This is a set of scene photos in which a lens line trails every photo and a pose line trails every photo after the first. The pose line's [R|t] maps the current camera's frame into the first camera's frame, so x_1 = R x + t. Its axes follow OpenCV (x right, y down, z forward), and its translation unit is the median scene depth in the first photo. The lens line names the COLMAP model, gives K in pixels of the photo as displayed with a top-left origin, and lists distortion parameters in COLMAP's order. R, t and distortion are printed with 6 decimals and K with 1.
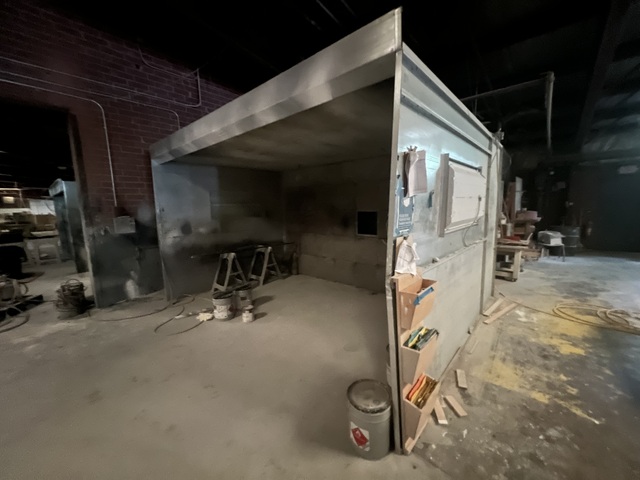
lens RADIAL K [[254.7, 0, 319.8], [0, 254.7, 238.2], [0, 0, 1]] dist [0.000644, -0.000117]
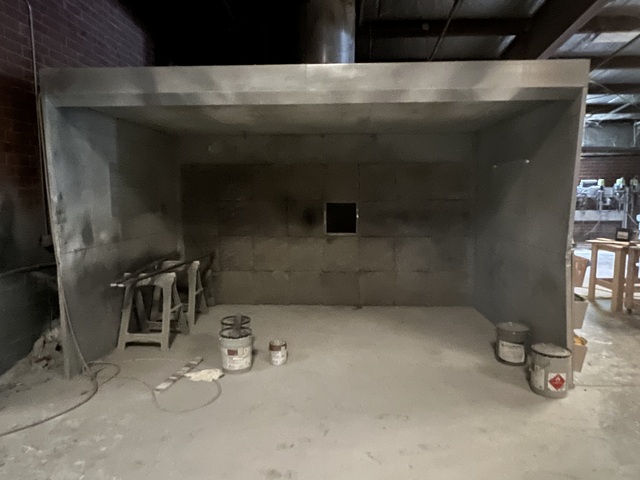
lens RADIAL K [[443.6, 0, 320.0], [0, 443.6, 240.0], [0, 0, 1]] dist [-0.003222, -0.002663]
pose [[0.783135, -0.047262, 0.620053, -0.973564], [0.064075, 0.997933, -0.004863, 0.014327], [-0.618542, 0.043538, 0.784545, 0.000467]]
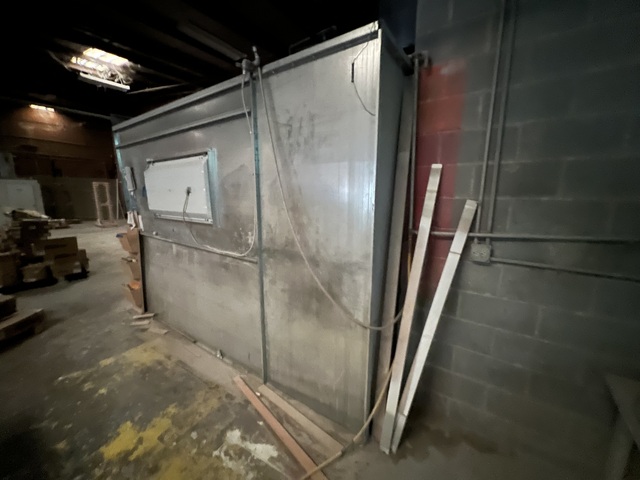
lens RADIAL K [[254.7, 0, 319.8], [0, 254.7, 238.2], [0, 0, 1]] dist [0.000644, -0.000117]
pose [[0.124830, 0.194763, -0.972875, 1.240543], [-0.135229, 0.974734, 0.177784, -0.171098], [0.982919, 0.109368, 0.148013, 1.062193]]
